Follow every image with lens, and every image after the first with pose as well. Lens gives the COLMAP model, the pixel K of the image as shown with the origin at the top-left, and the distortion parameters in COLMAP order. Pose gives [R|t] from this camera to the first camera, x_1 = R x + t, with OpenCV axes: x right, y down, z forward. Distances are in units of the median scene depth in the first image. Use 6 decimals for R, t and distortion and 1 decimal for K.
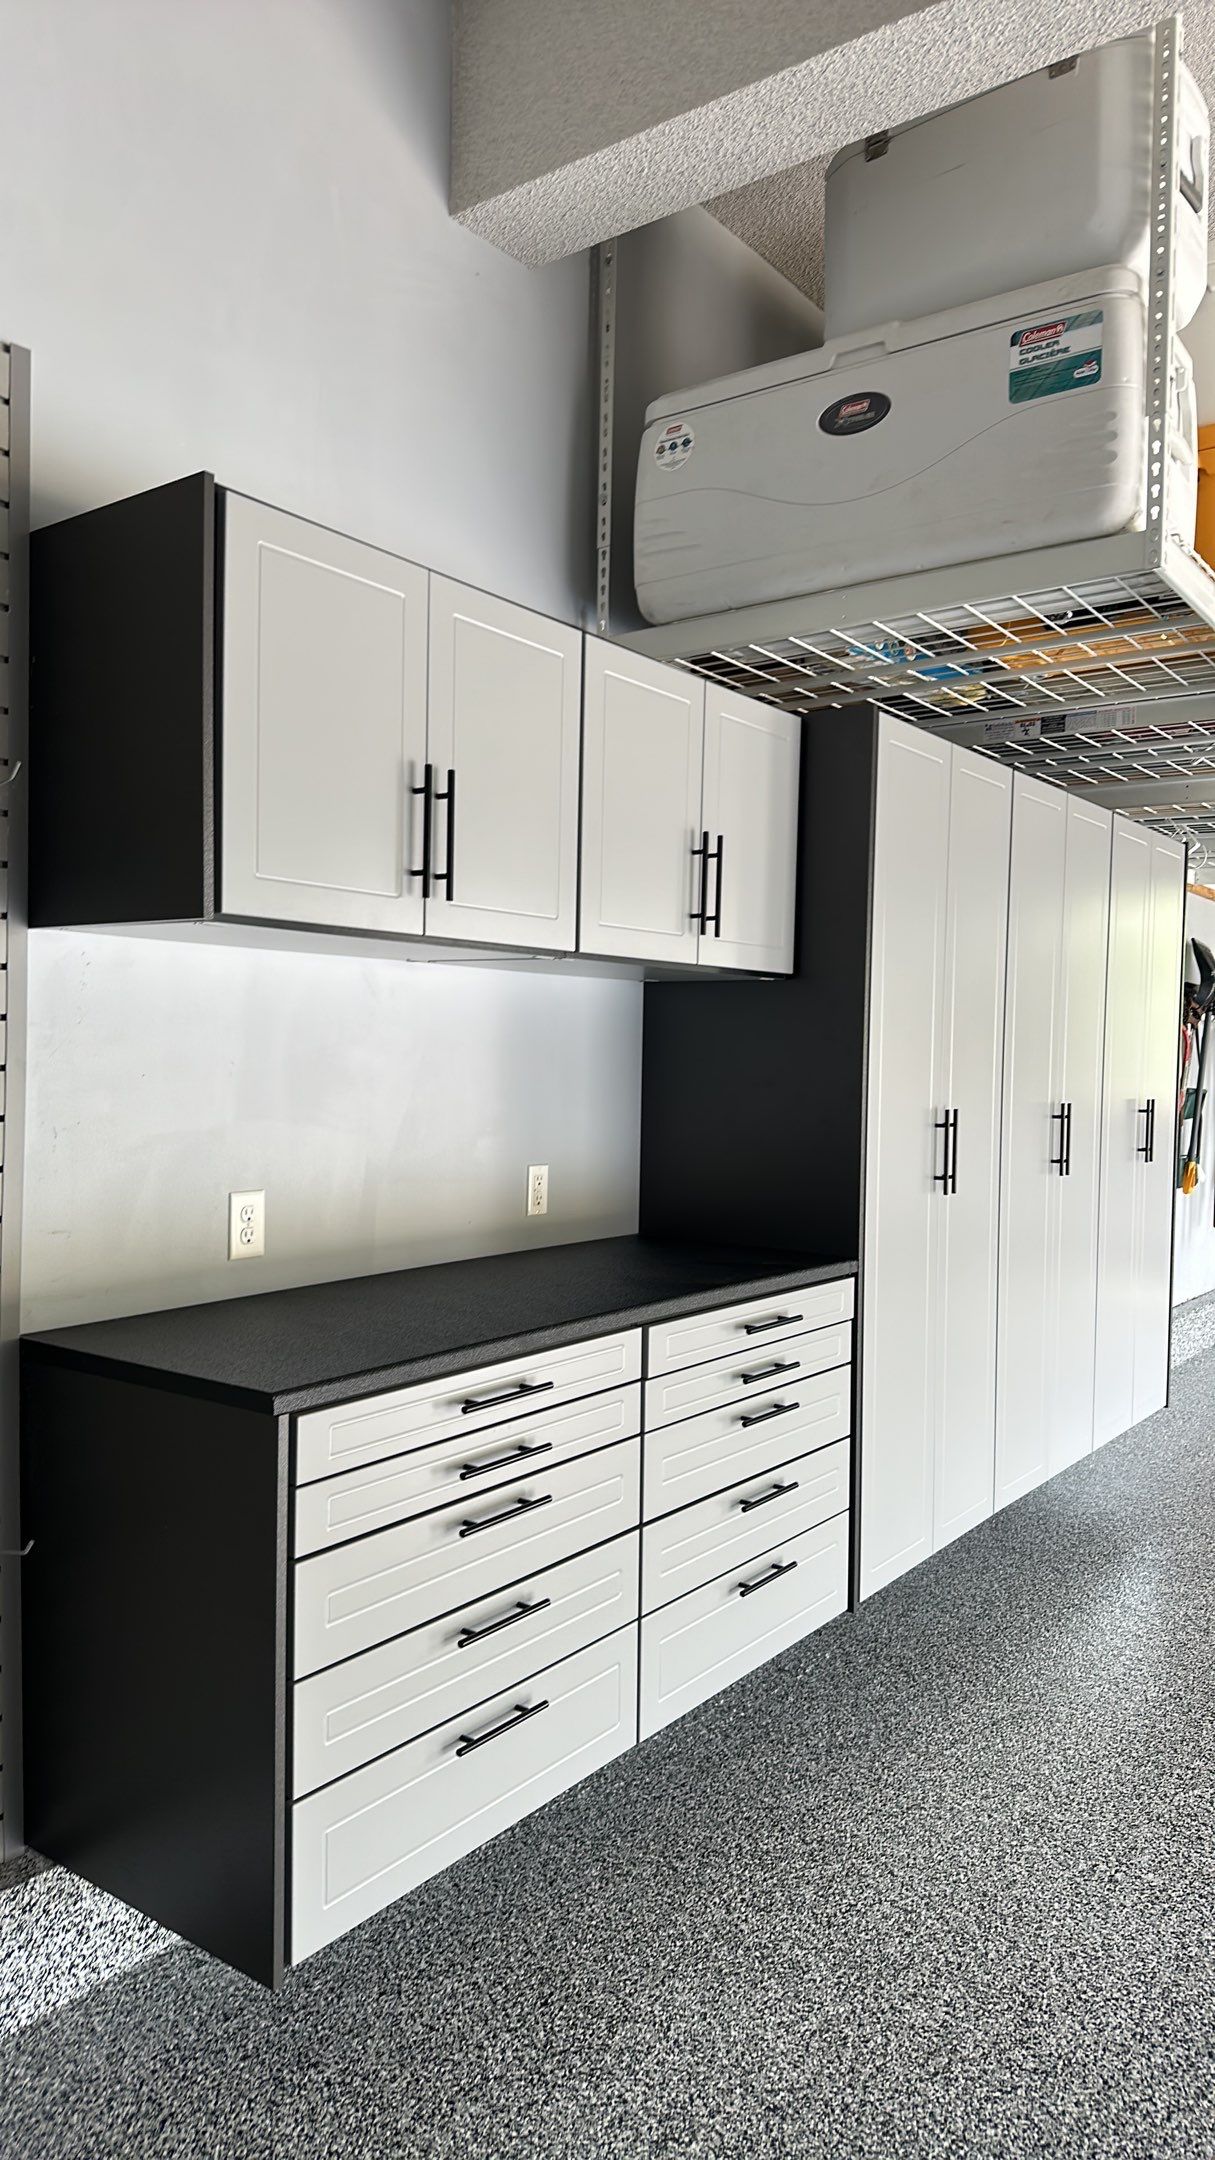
lens RADIAL K [[1469.8, 0, 607.5], [0, 1469.8, 1080.0], [0, 0, 1]] dist [-0.000746, -0.003105]
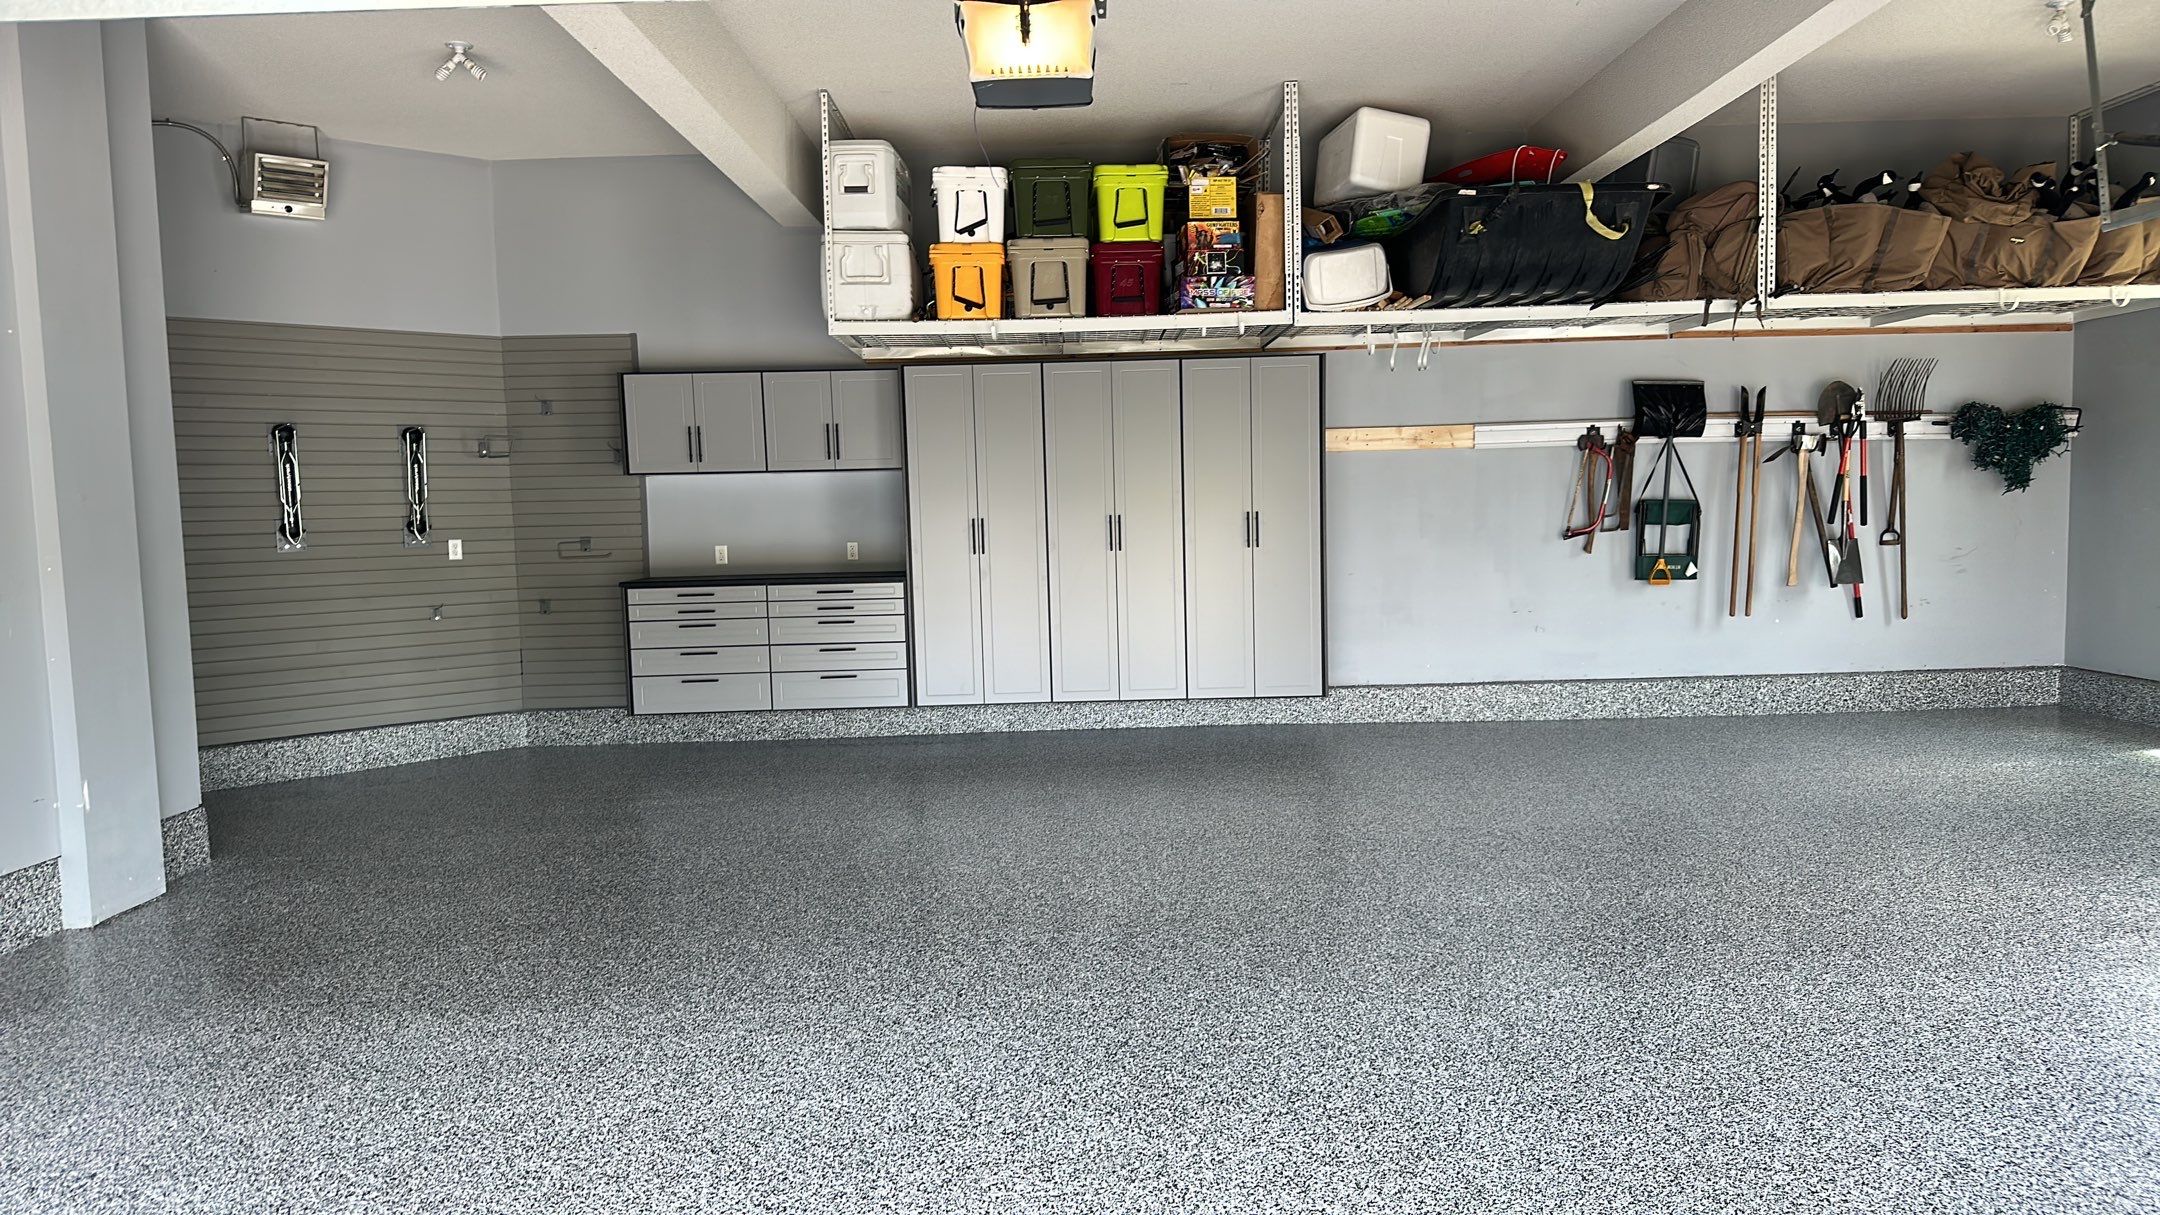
lens RADIAL K [[1456.2, 0, 1080.4], [0, 1456.2, 622.6], [0, 0, 1]] dist [0.103832, -0.160121]
pose [[0.591734, 0.035878, -0.805334, 3.111726], [0.021040, 0.997981, 0.059920, 0.069646], [0.805858, -0.052401, 0.589785, -0.380497]]
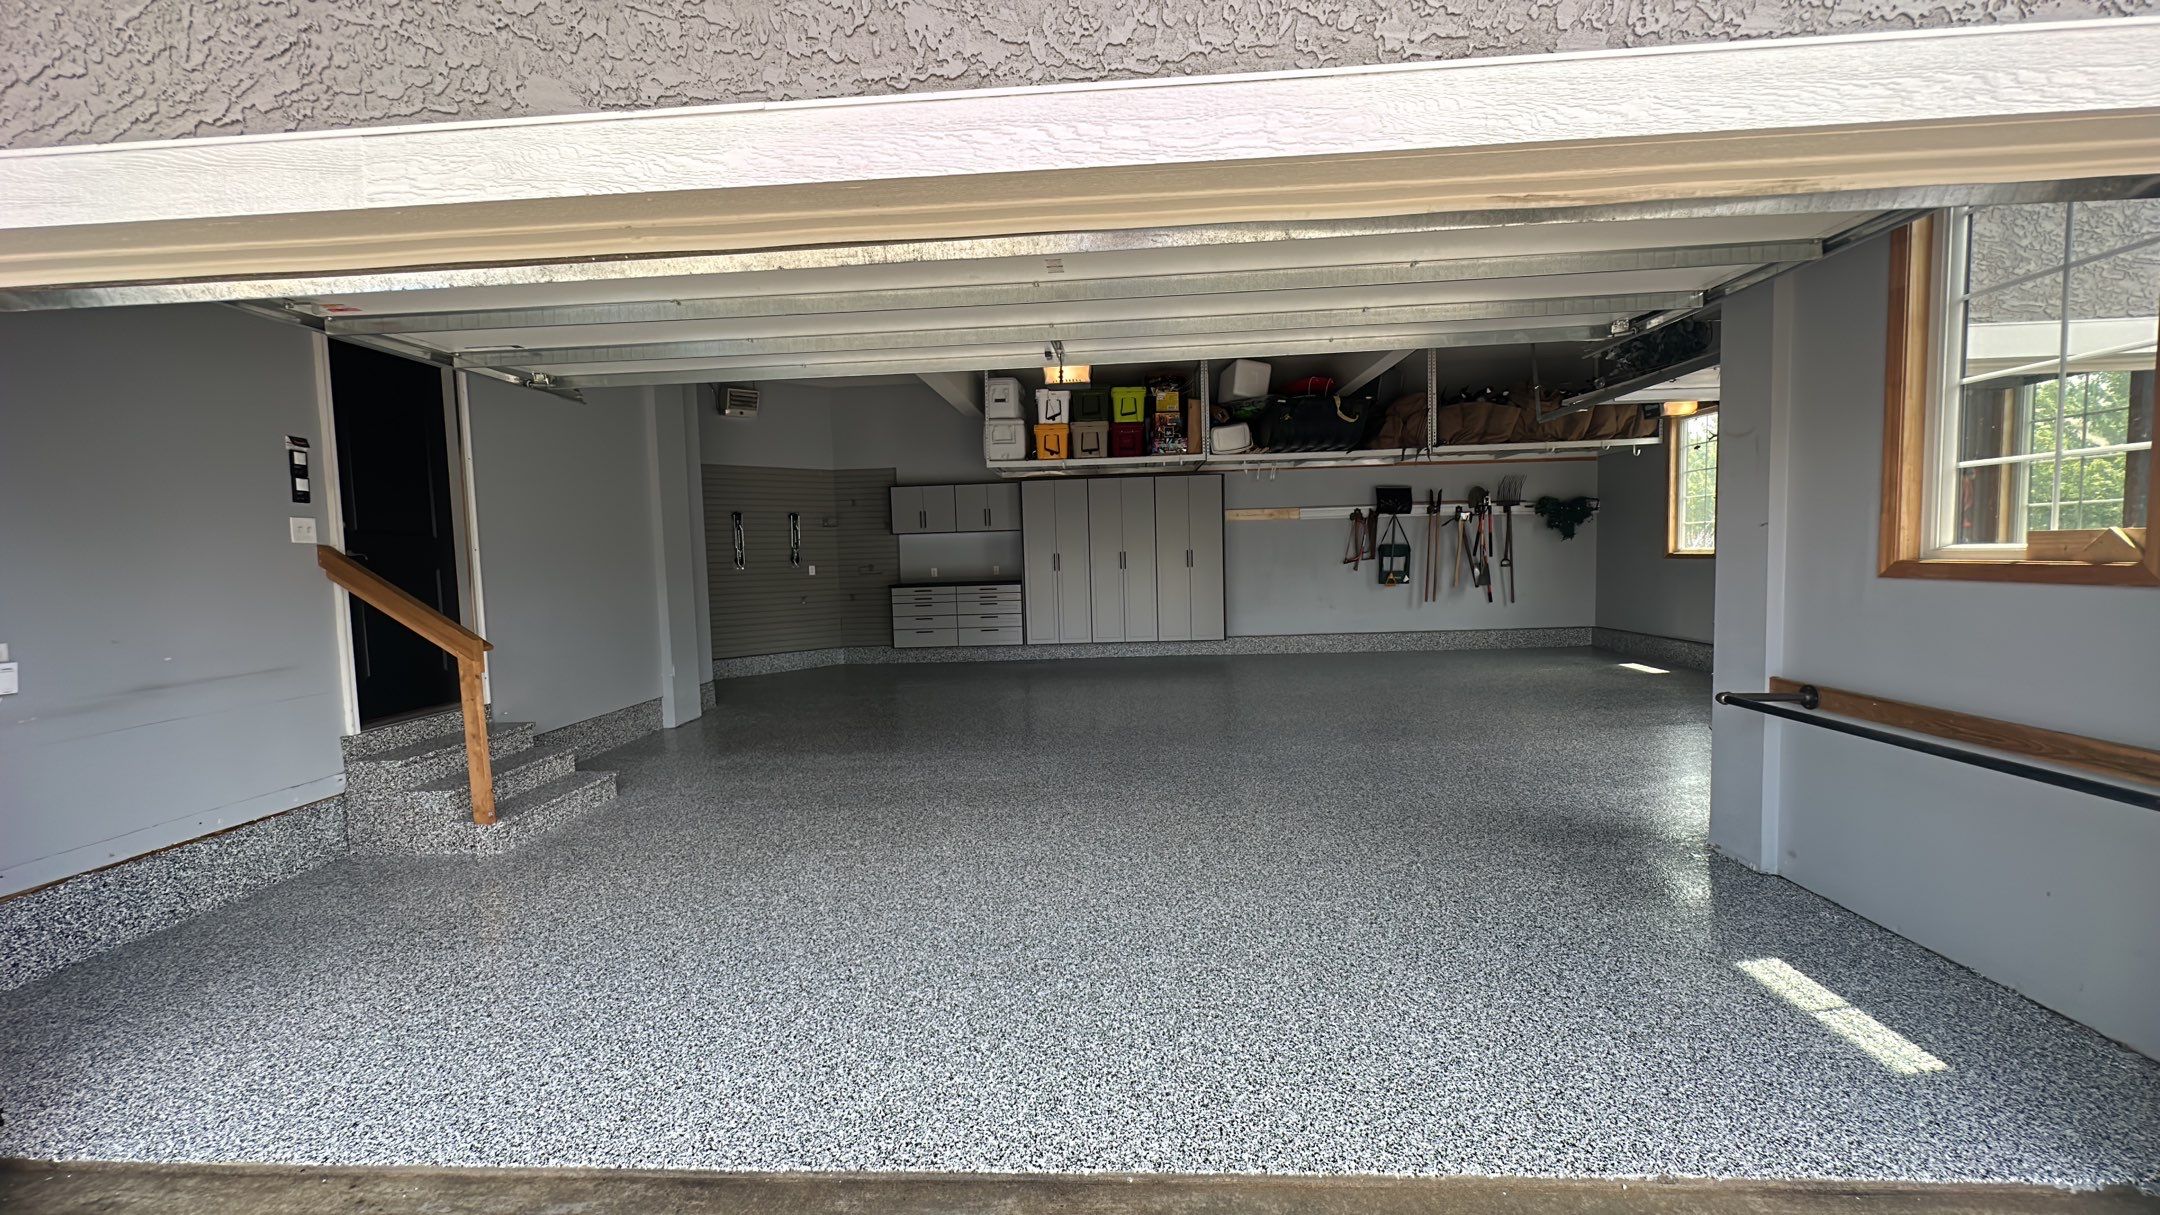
lens RADIAL K [[831.1, 0, 1080.0], [0, 831.1, 607.5], [0, 0, 1]] dist [-0.001482, -0.000021]
pose [[0.550857, 0.020687, -0.834343, 3.631454], [0.023545, 0.998910, 0.040312, 0.124608], [0.834268, -0.041851, 0.549769, -0.674524]]
